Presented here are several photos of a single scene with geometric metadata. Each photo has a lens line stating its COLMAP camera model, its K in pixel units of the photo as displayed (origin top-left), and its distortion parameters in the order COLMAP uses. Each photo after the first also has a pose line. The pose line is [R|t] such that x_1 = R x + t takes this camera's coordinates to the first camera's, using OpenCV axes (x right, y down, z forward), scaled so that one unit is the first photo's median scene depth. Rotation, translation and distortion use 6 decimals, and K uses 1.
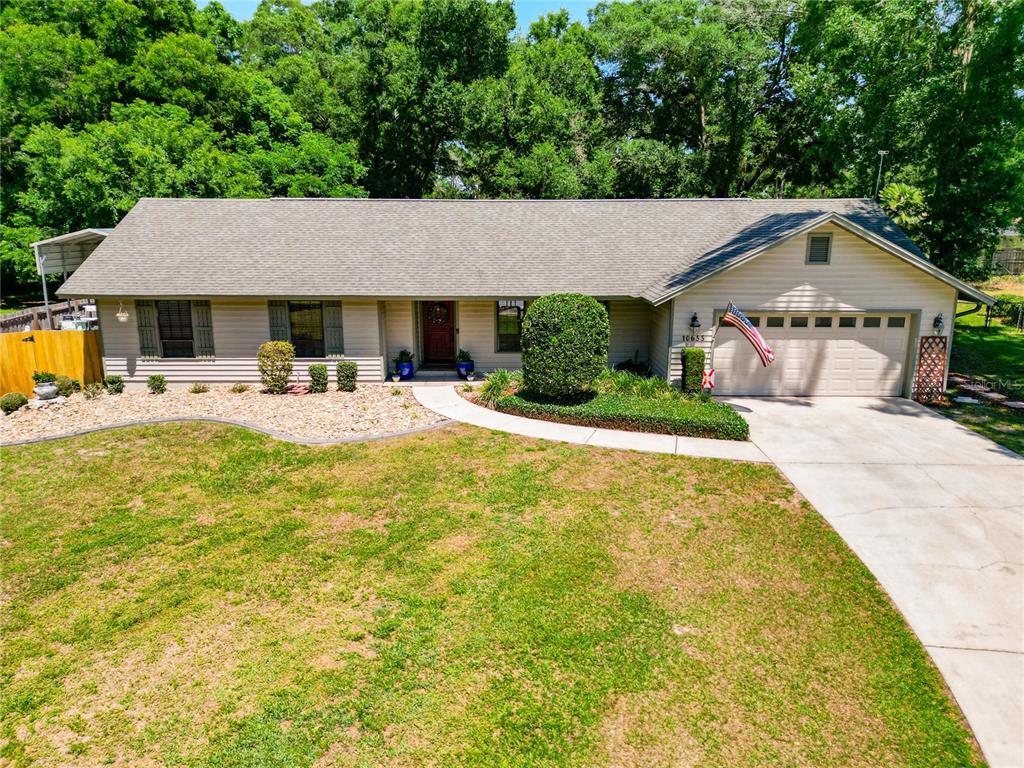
lens RADIAL K [[717.4, 0, 512.0], [0, 717.4, 384.0], [0, 0, 1]] dist [0.068108, -0.062076]
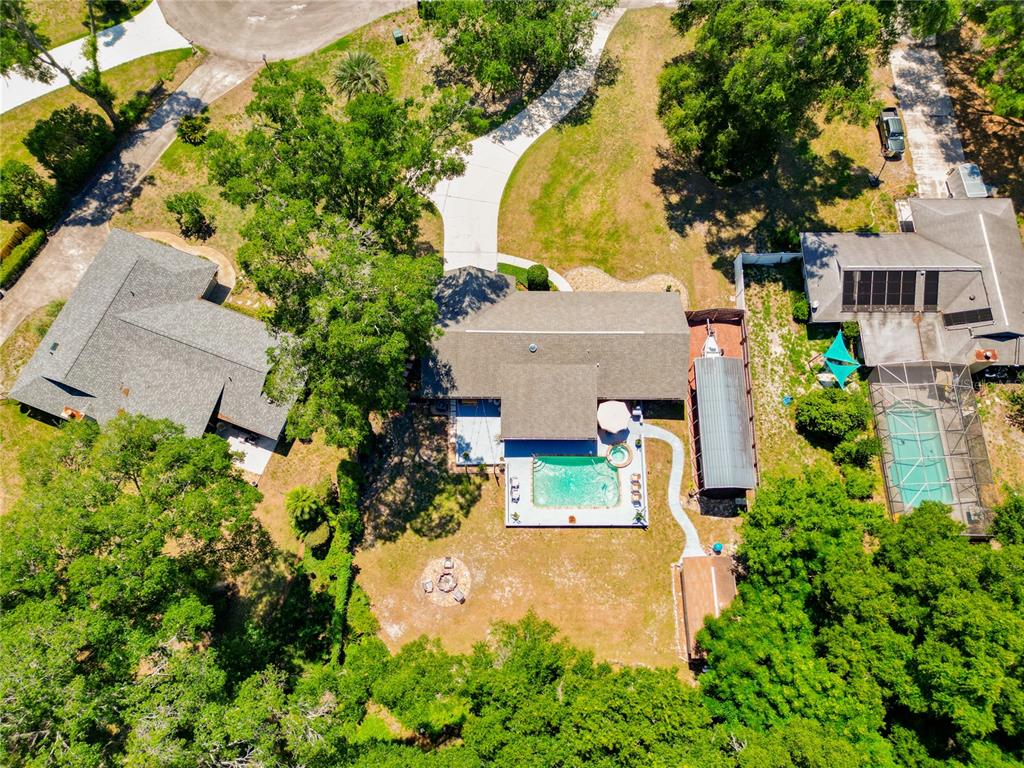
lens RADIAL K [[717.4, 0, 512.0], [0, 717.4, 384.0], [0, 0, 1]] dist [0.068108, -0.062076]
pose [[-0.999493, -0.019920, -0.024844, 0.273869], [-0.026515, 0.088580, 0.995716, -3.593196], [-0.017634, 0.995870, -0.089063, 1.772149]]
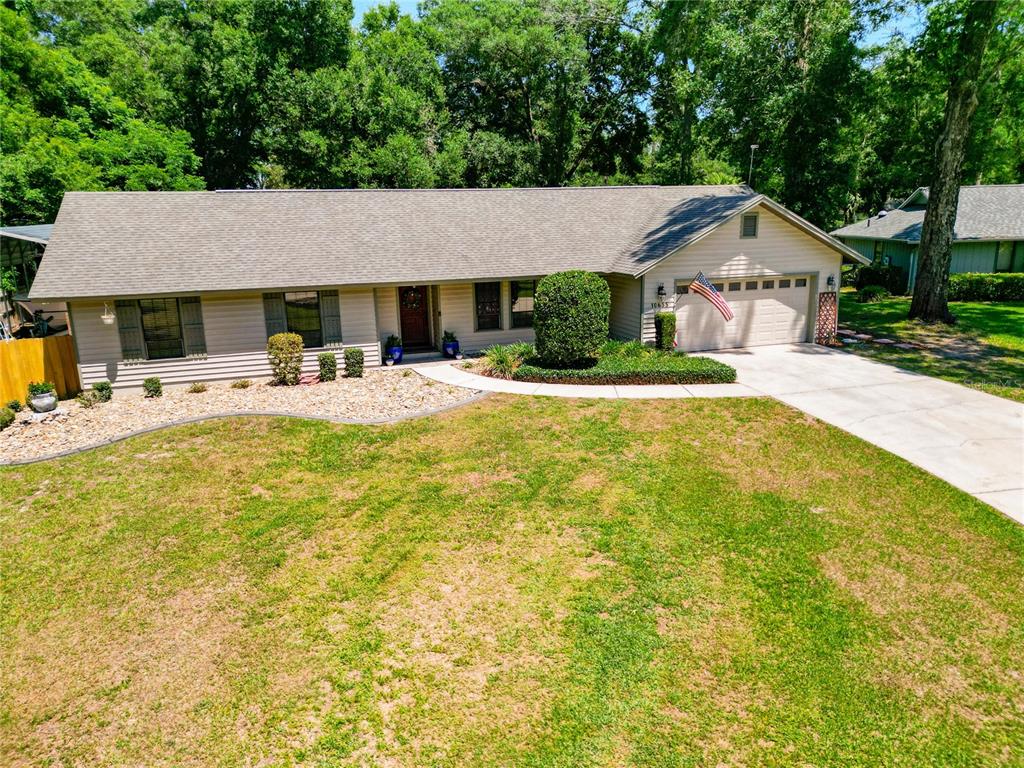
lens RADIAL K [[717.4, 0, 512.0], [0, 717.4, 384.0], [0, 0, 1]] dist [0.068108, -0.062076]
pose [[0.953266, -0.091260, 0.288020, -0.319549], [0.087818, 0.995826, 0.024877, 0.014008], [-0.289088, 0.001578, 0.957301, -0.051356]]
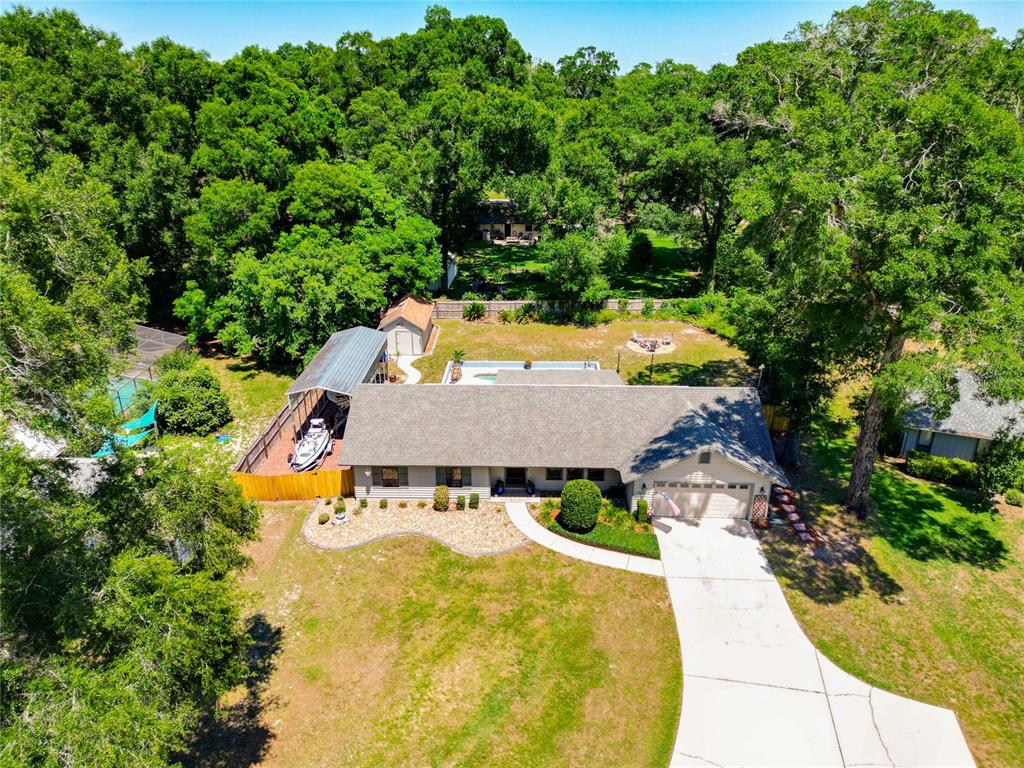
lens RADIAL K [[717.4, 0, 512.0], [0, 717.4, 384.0], [0, 0, 1]] dist [0.068108, -0.062076]
pose [[0.999370, 0.016308, -0.031514, -0.064772], [-0.010384, 0.983661, 0.179729, -0.722653], [0.033930, -0.179288, 0.983211, -0.964885]]
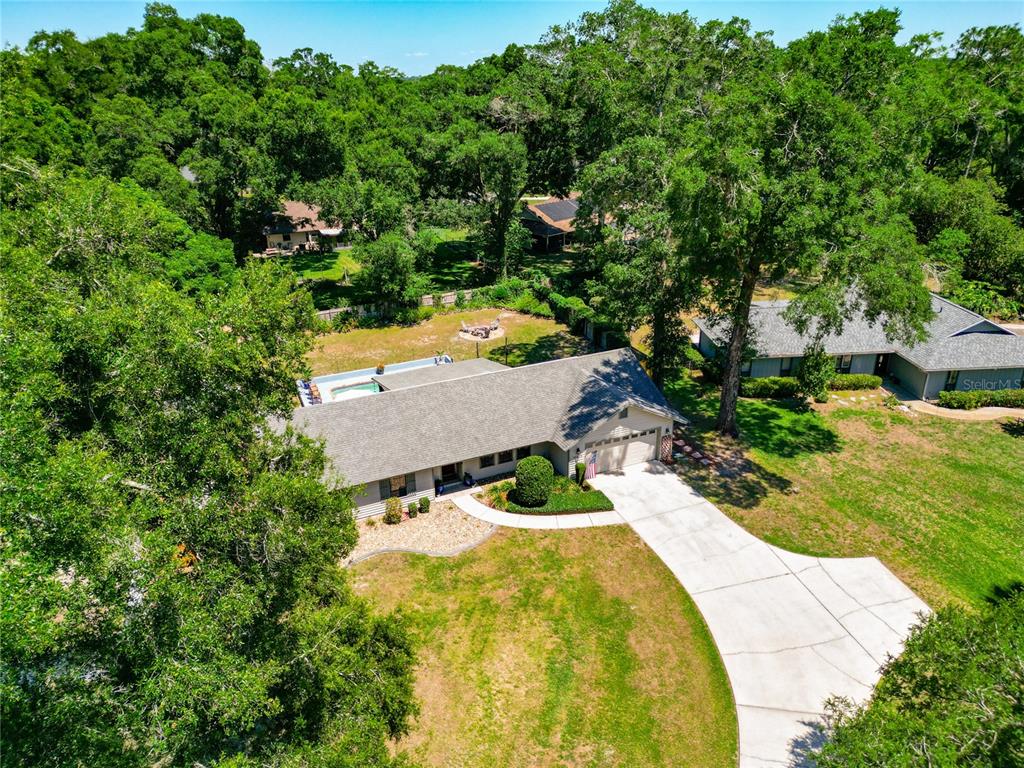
lens RADIAL K [[717.4, 0, 512.0], [0, 717.4, 384.0], [0, 0, 1]] dist [0.068108, -0.062076]
pose [[0.918269, -0.170921, 0.357167, -0.681412], [0.105372, 0.974992, 0.195671, -0.728771], [-0.381679, -0.142043, 0.913315, -0.912010]]
